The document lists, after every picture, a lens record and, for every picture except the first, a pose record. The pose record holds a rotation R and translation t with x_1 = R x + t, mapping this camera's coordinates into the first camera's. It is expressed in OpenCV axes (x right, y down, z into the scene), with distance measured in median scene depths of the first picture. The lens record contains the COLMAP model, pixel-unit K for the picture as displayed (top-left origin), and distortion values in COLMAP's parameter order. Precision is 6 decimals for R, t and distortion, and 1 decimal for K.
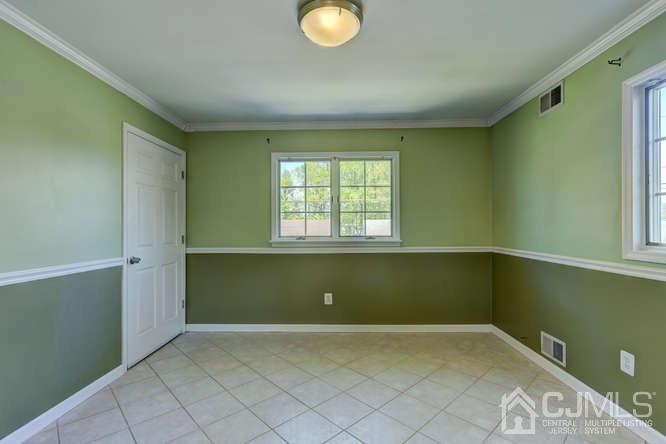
lens RADIAL K [[316.0, 0, 333.7], [0, 316.0, 216.1], [0, 0, 1]] dist [0.013782, 0.000647]
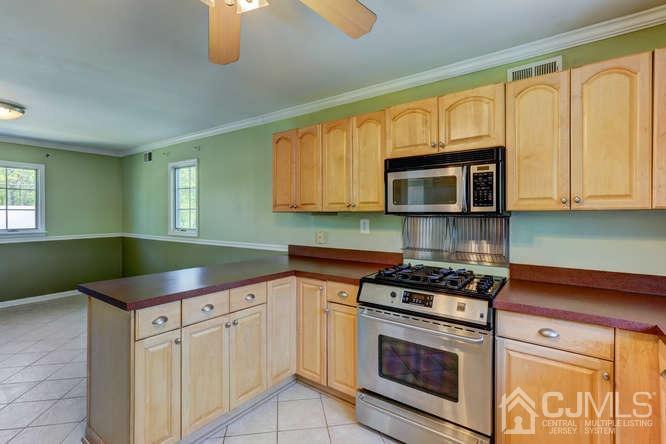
lens RADIAL K [[316.0, 0, 333.7], [0, 316.0, 216.1], [0, 0, 1]] dist [0.013782, 0.000647]
pose [[0.596315, -0.003188, 0.802744, -0.147460], [-0.037718, 0.998776, 0.031986, -0.077969], [-0.801864, -0.049351, 0.595465, -0.780831]]
